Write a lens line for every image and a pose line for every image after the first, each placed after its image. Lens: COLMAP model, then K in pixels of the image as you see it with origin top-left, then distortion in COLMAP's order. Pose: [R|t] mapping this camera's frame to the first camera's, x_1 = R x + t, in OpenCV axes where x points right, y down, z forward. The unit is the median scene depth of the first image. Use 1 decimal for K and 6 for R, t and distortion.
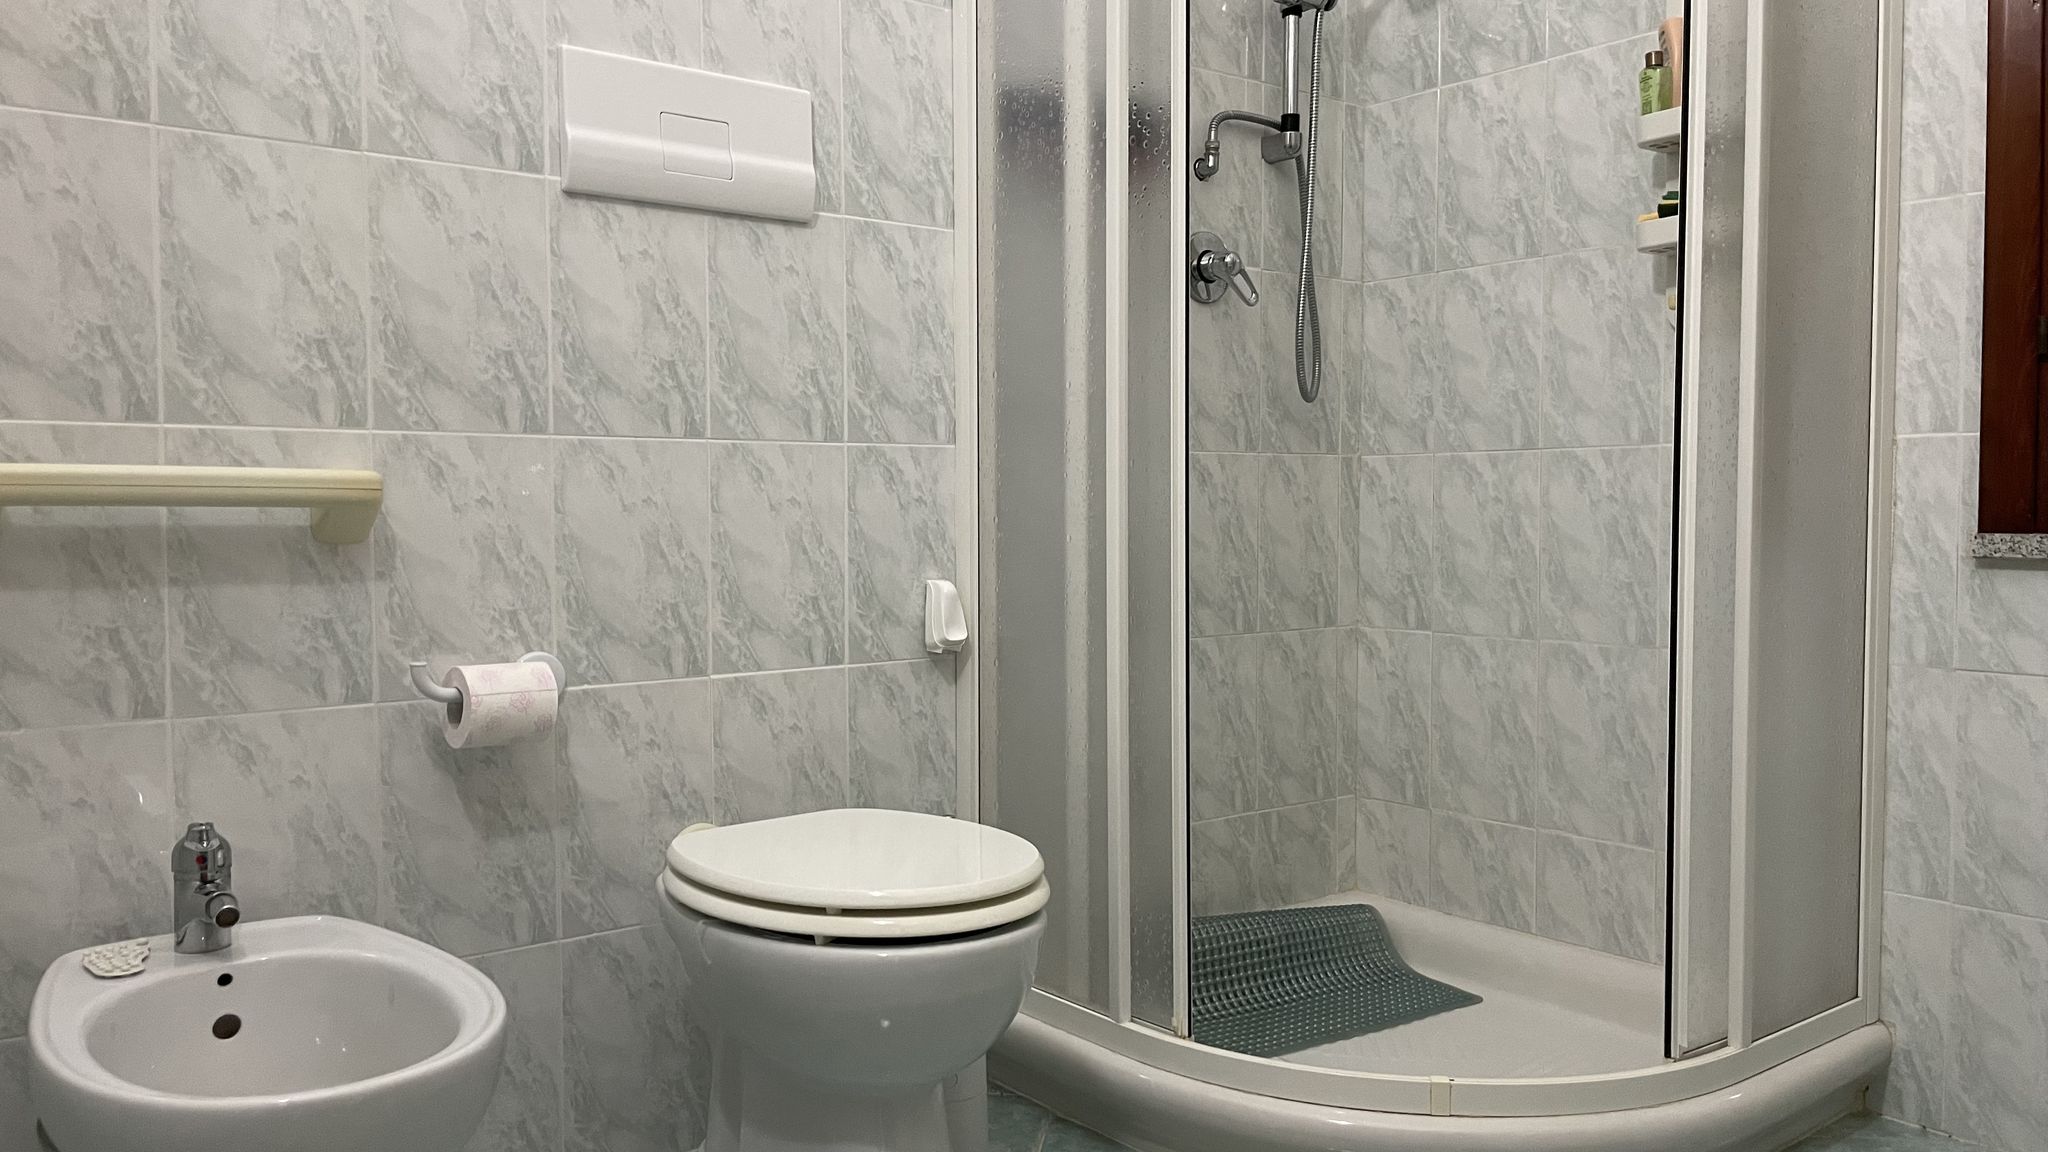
lens RADIAL K [[1545.2, 0, 1034.6], [0, 1545.2, 579.5], [0, 0, 1]] dist [0.084627, -0.118485]
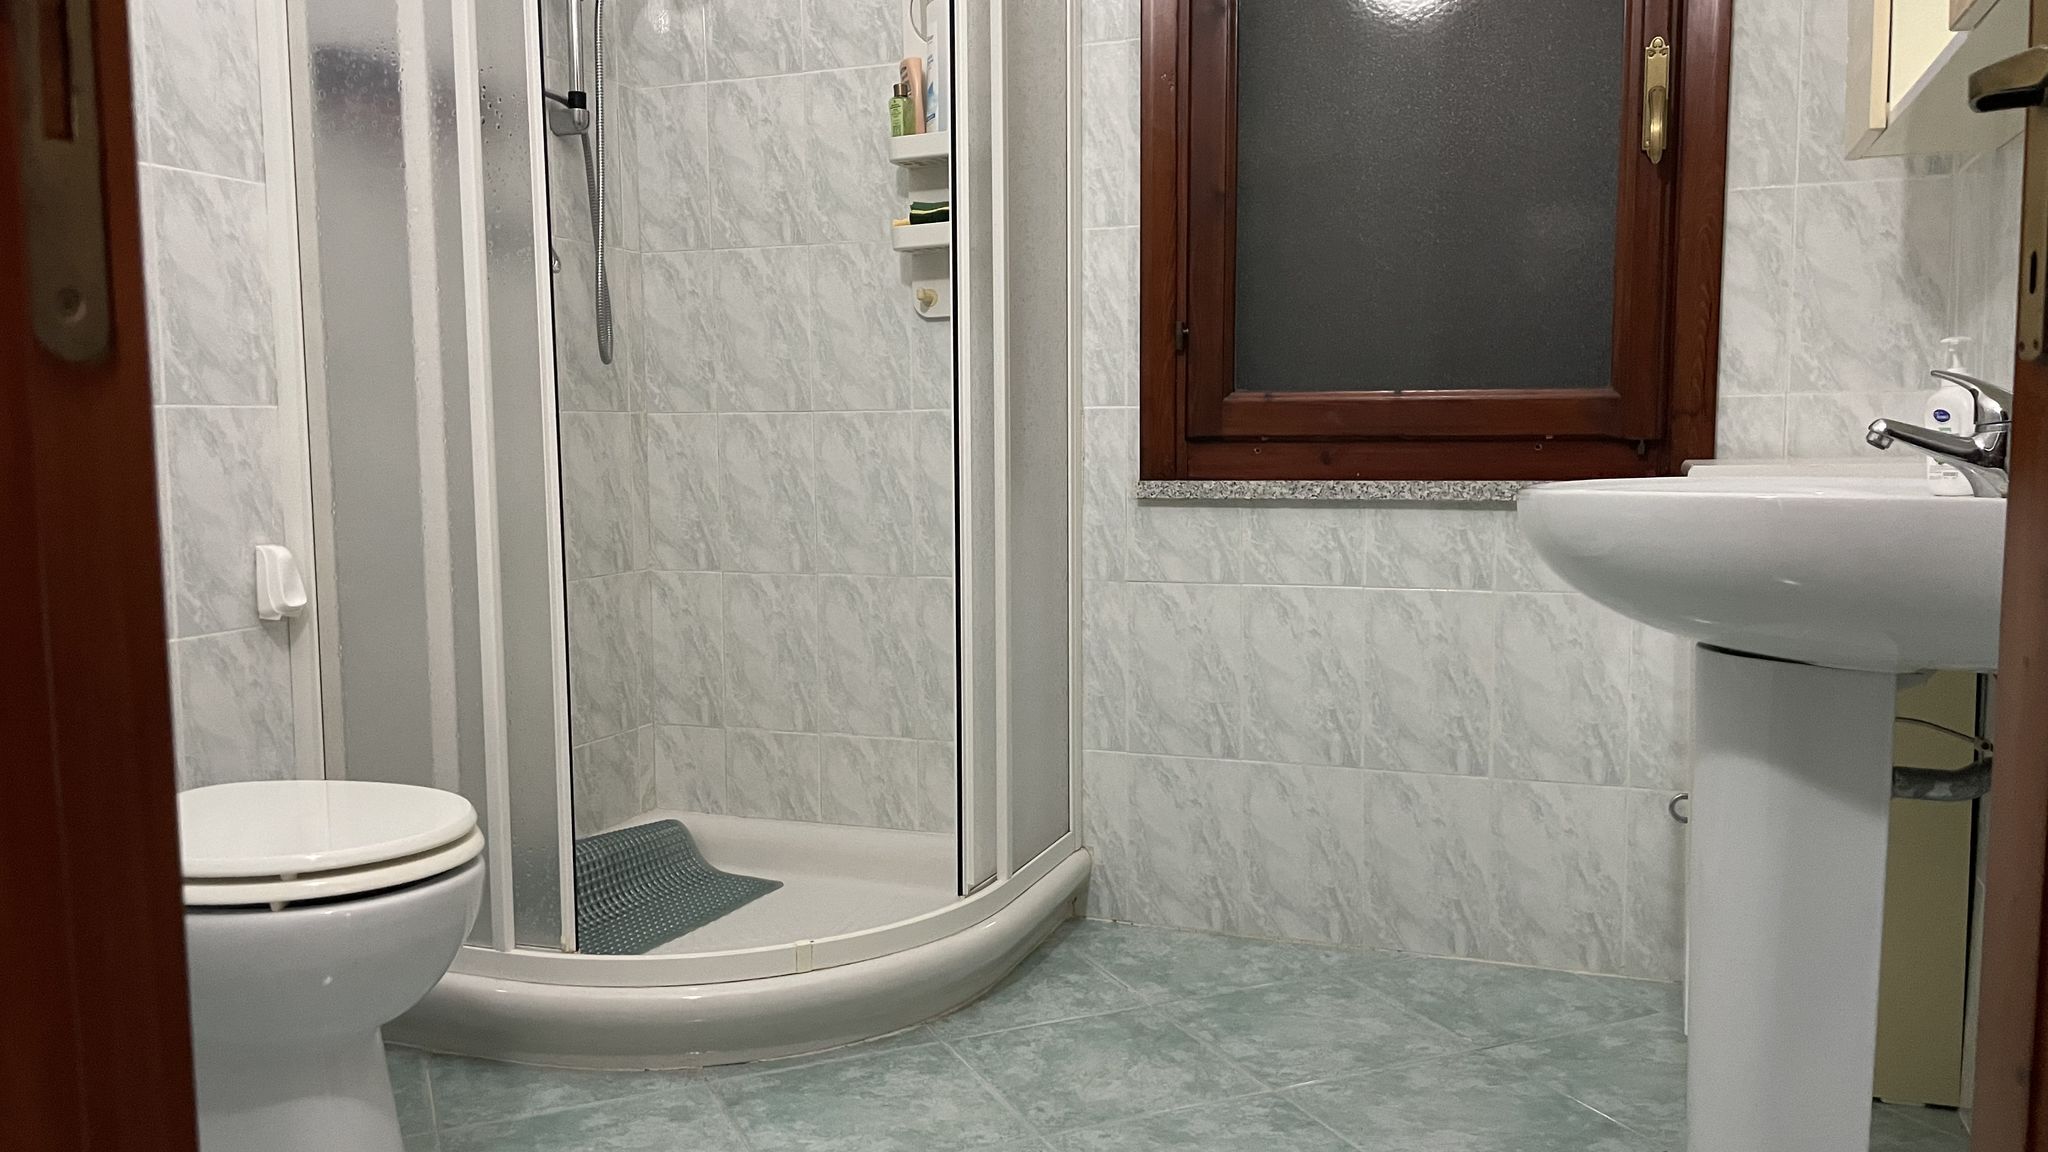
lens RADIAL K [[1545.2, 0, 1013.9], [0, 1545.2, 581.0], [0, 0, 1]] dist [0.084627, -0.118485]
pose [[0.858663, -0.053262, 0.509765, -0.163330], [0.030578, 0.998138, 0.052783, -0.014895], [-0.511627, -0.029736, 0.858693, -0.088915]]
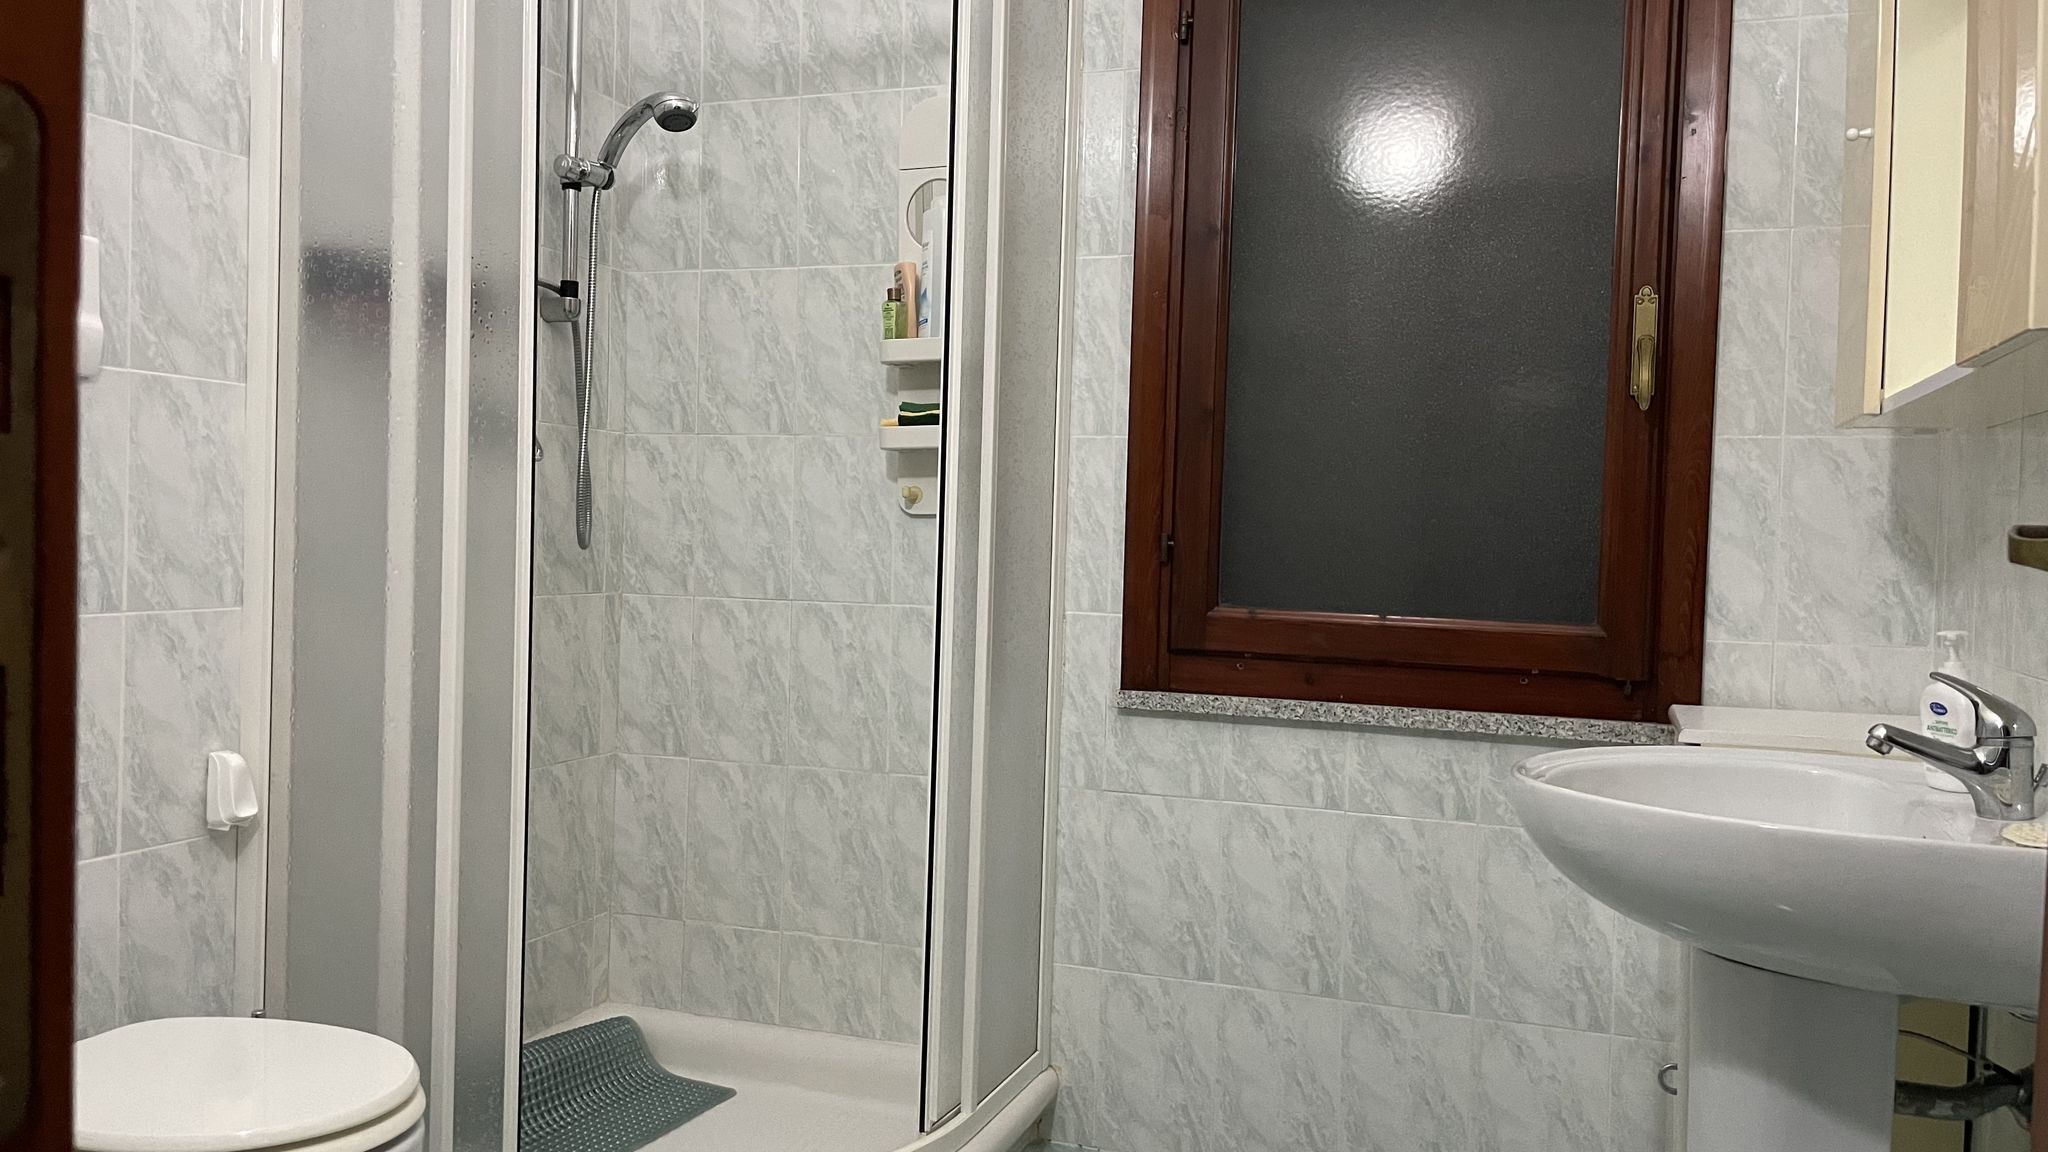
lens RADIAL K [[1545.2, 0, 1011.5], [0, 1545.2, 579.2], [0, 0, 1]] dist [0.084627, -0.118485]
pose [[0.849554, 0.013819, 0.527320, -0.158999], [-0.005732, 0.999840, -0.016966, -0.091525], [-0.527470, 0.011391, 0.849497, -0.067297]]
